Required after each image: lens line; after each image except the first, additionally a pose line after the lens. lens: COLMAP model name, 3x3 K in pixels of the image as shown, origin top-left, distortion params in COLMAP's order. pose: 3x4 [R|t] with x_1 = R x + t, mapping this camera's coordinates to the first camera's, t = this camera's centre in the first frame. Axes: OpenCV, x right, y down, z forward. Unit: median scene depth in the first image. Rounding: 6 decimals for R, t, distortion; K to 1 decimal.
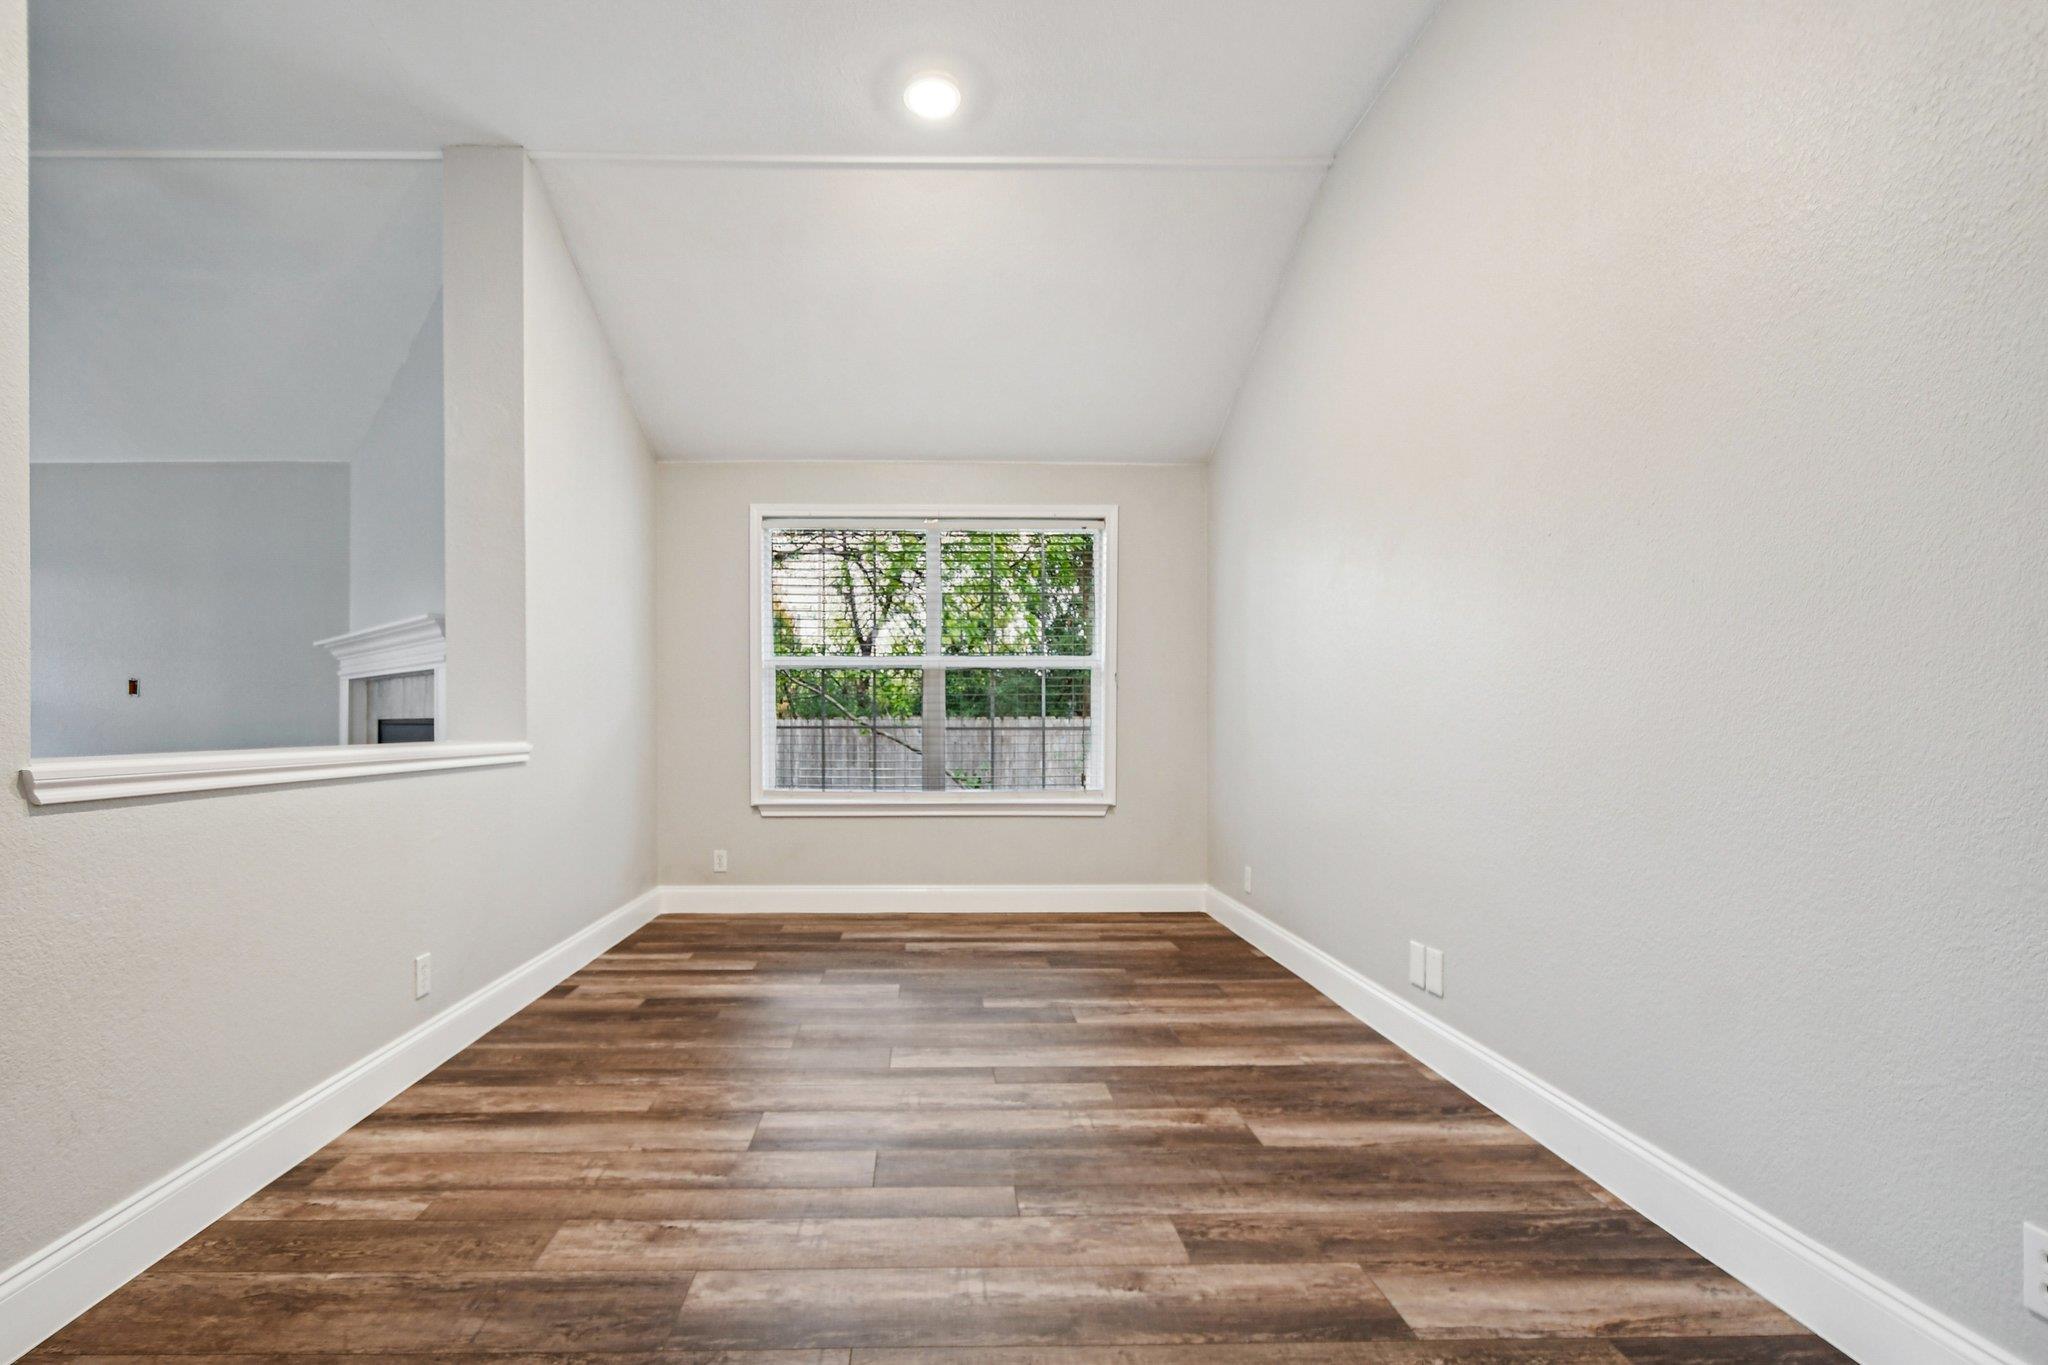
lens RADIAL K [[954.1, 0, 949.6], [0, 954.1, 713.5], [0, 0, 1]] dist [-0.000272, -0.000589]
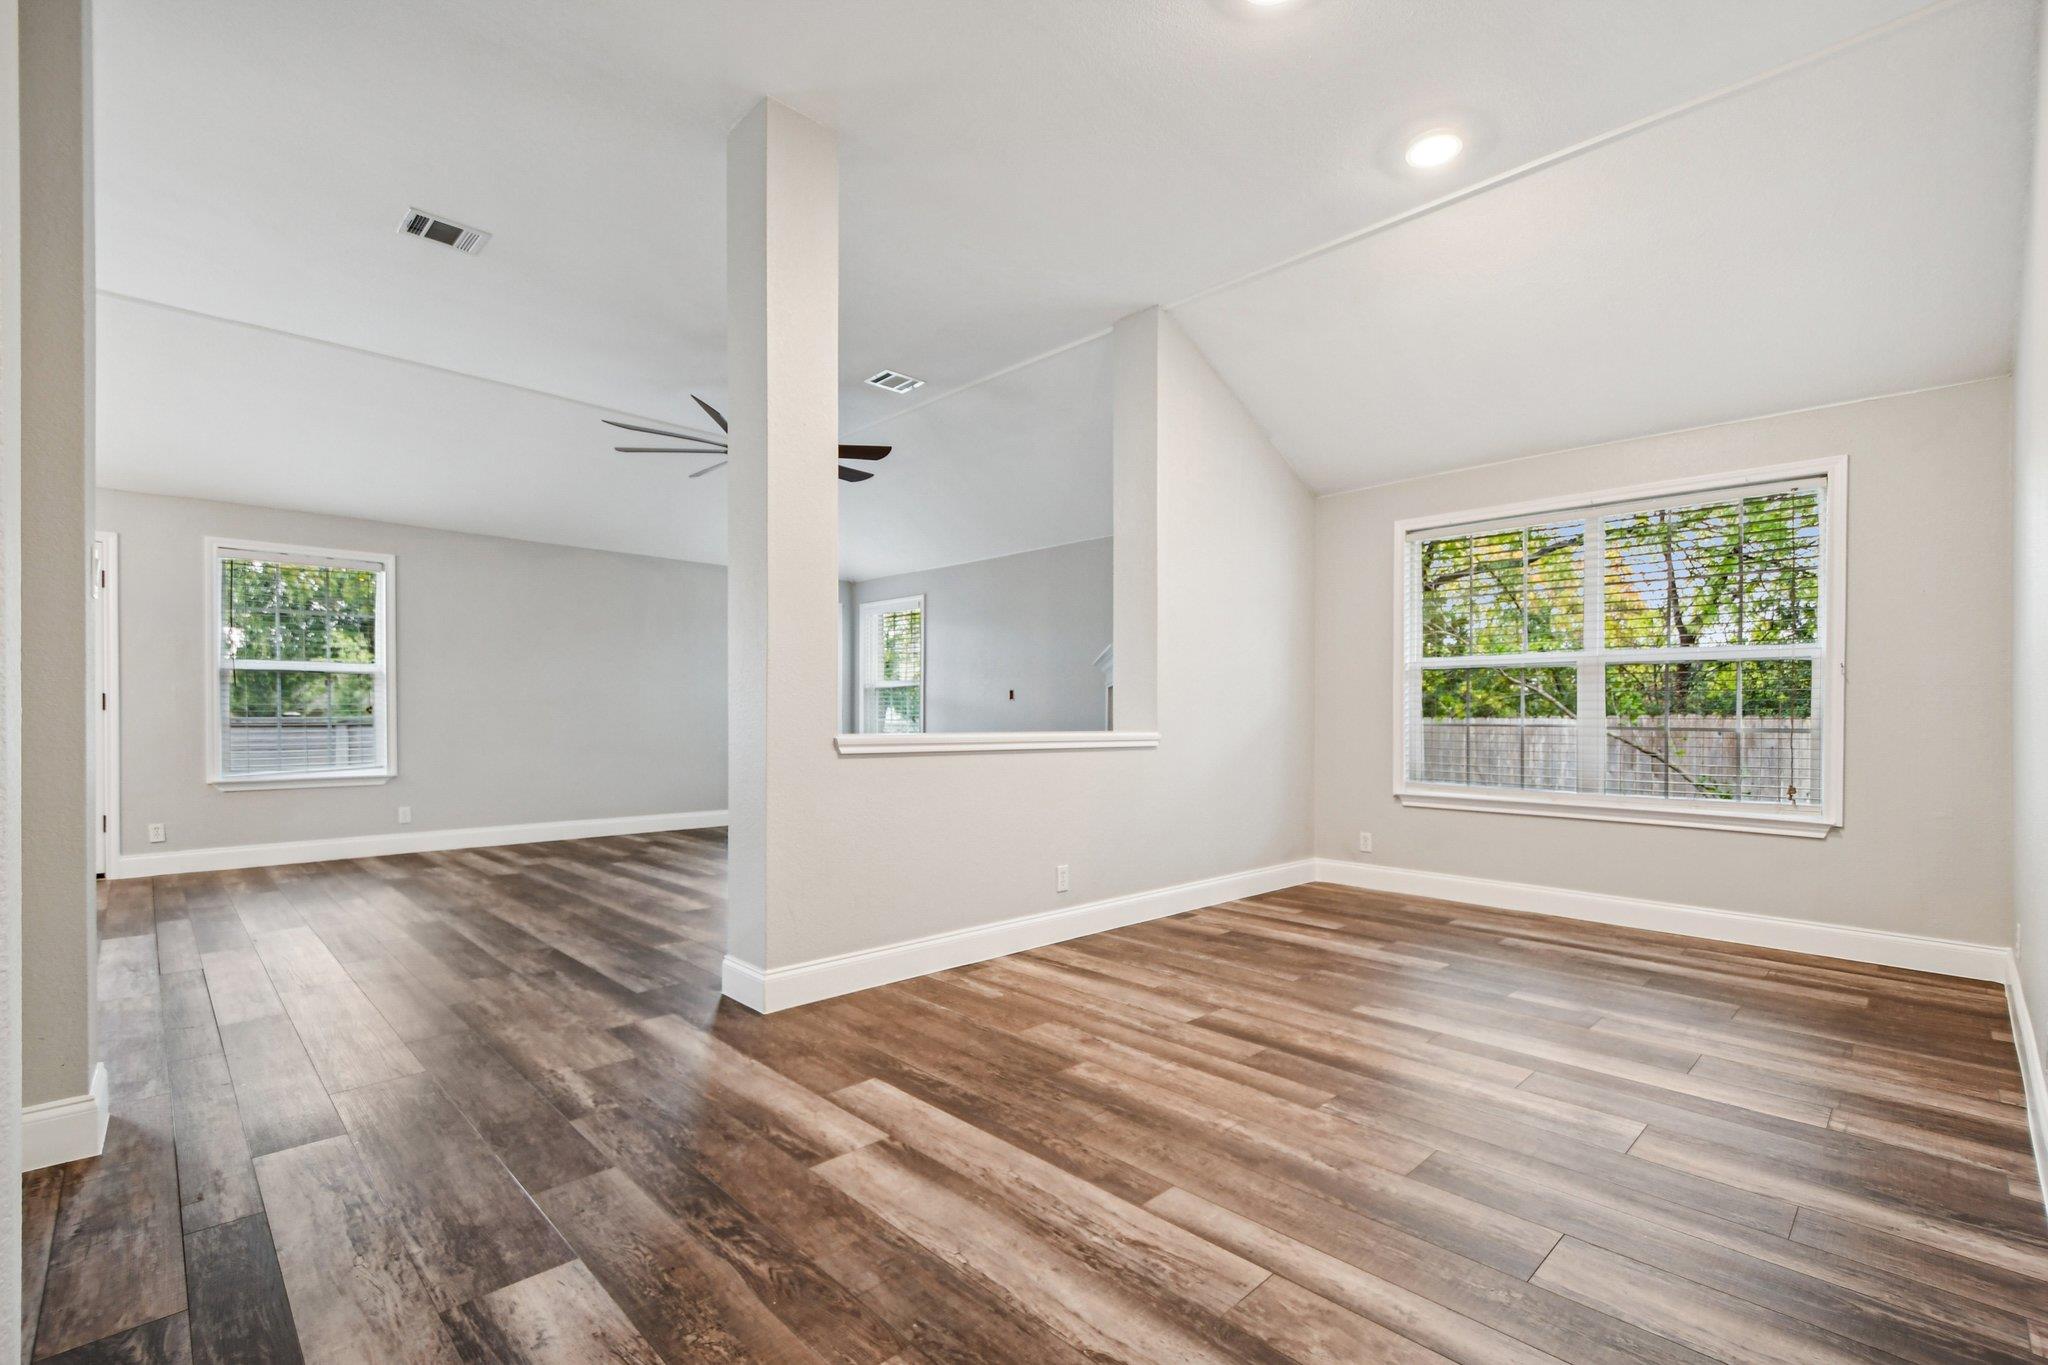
lens RADIAL K [[912.7, 0, 999.1], [0, 912.7, 720.7], [0, 0, 1]] dist [0.002740, -0.000081]
pose [[0.673495, 0.009804, -0.739126, 0.506737], [-0.000475, 0.999918, 0.012831, -0.005789], [0.739191, -0.008291, 0.673445, -0.095598]]
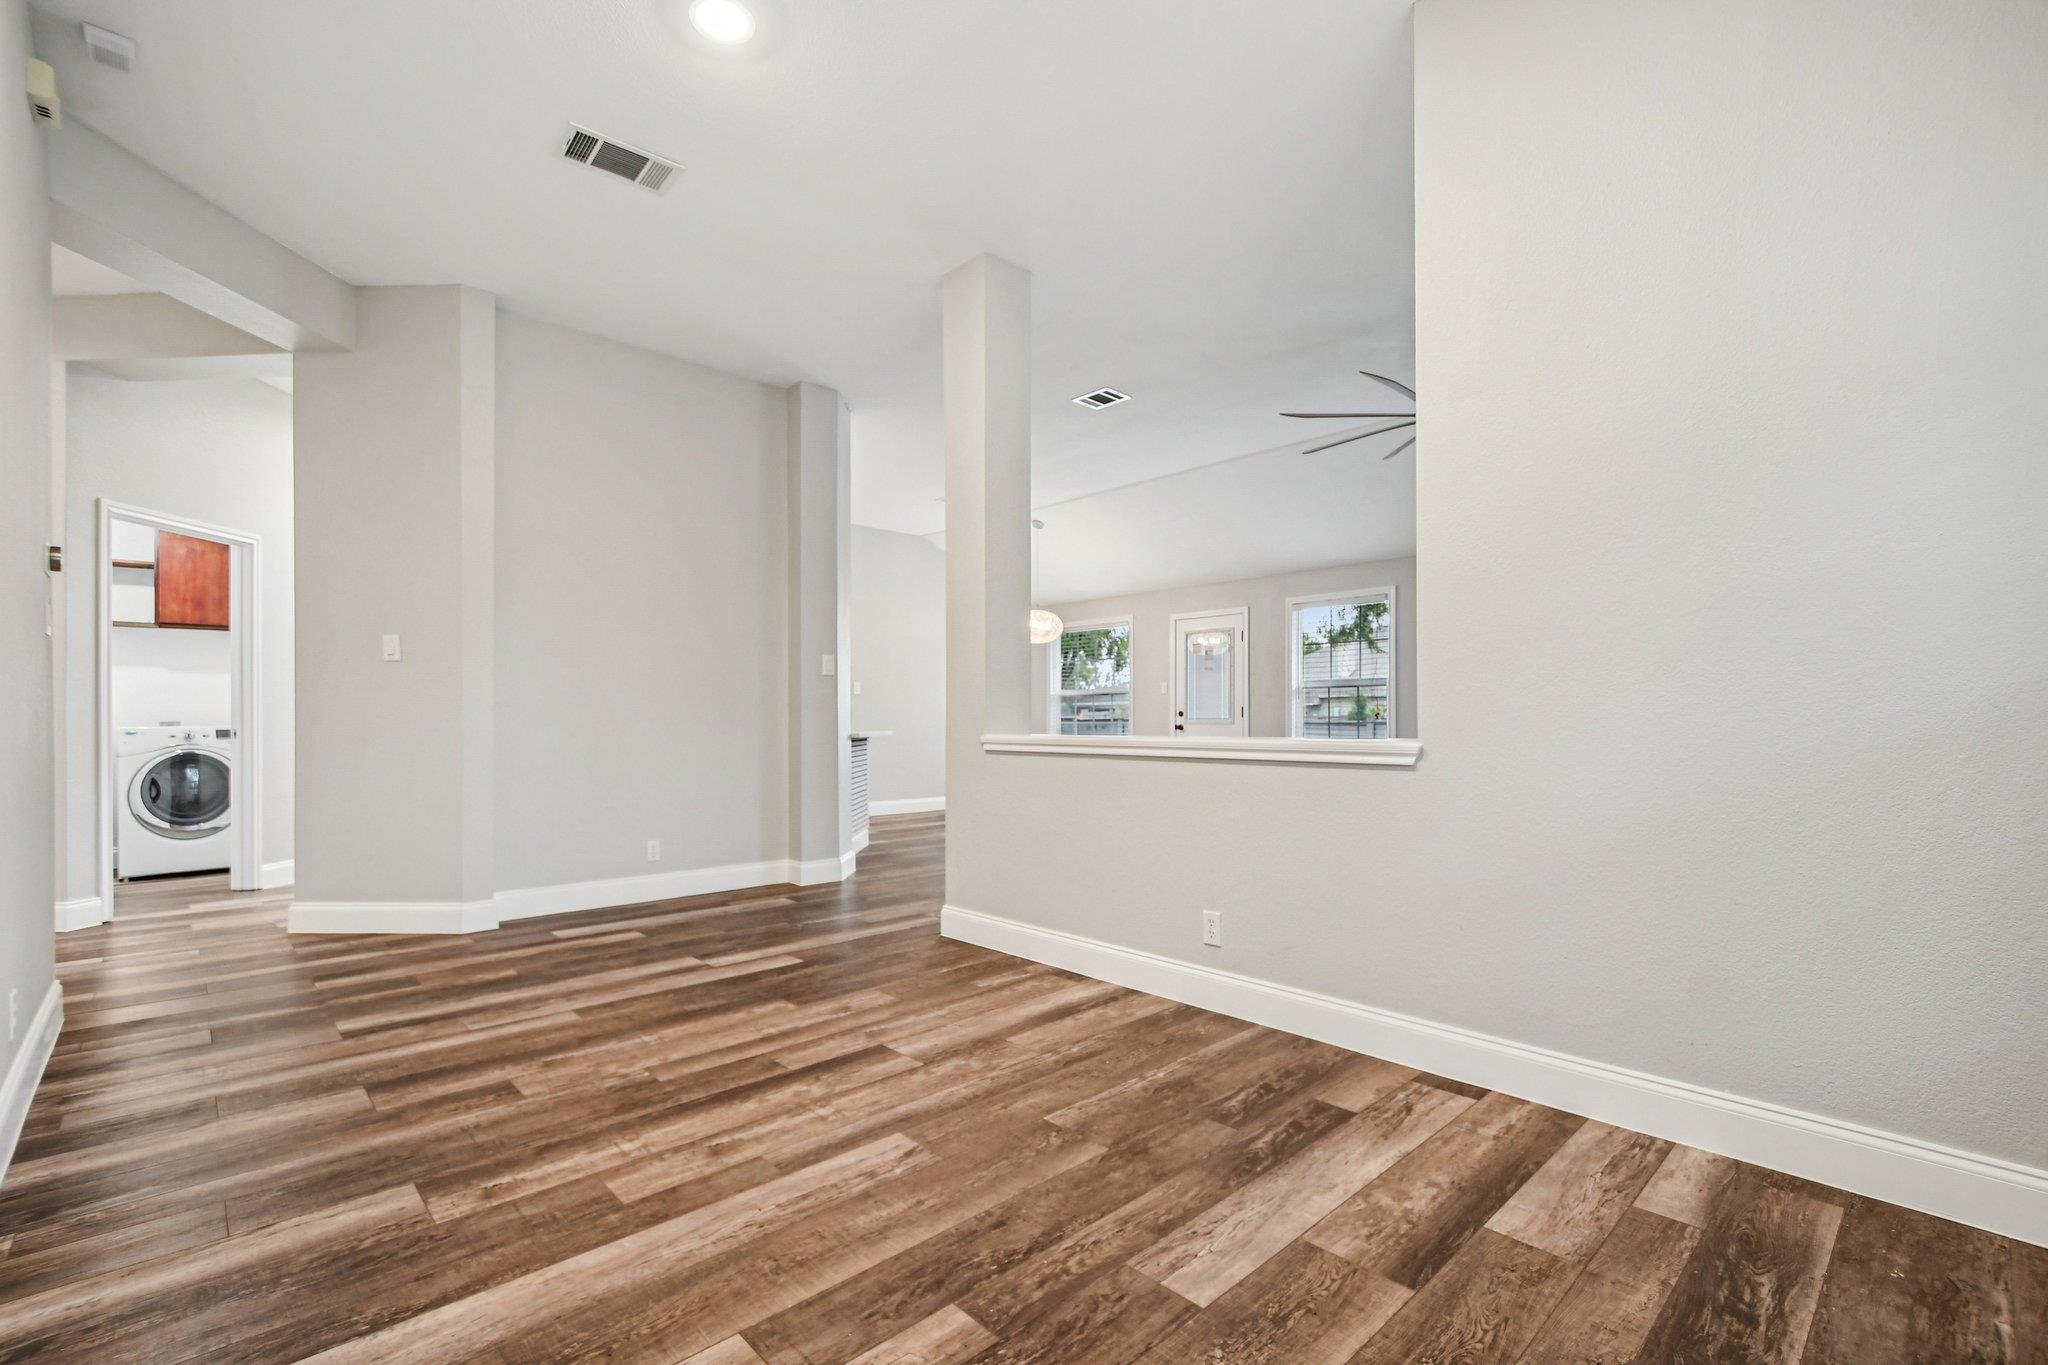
lens RADIAL K [[905.2, 0, 1008.5], [0, 905.2, 730.4], [0, 0, 1]] dist [-0.001616, -0.001223]
pose [[-0.751693, 0.010302, -0.659433, 0.401504], [0.009219, 0.999944, 0.005113, 0.017608], [0.659449, -0.002236, -0.751746, 1.741554]]
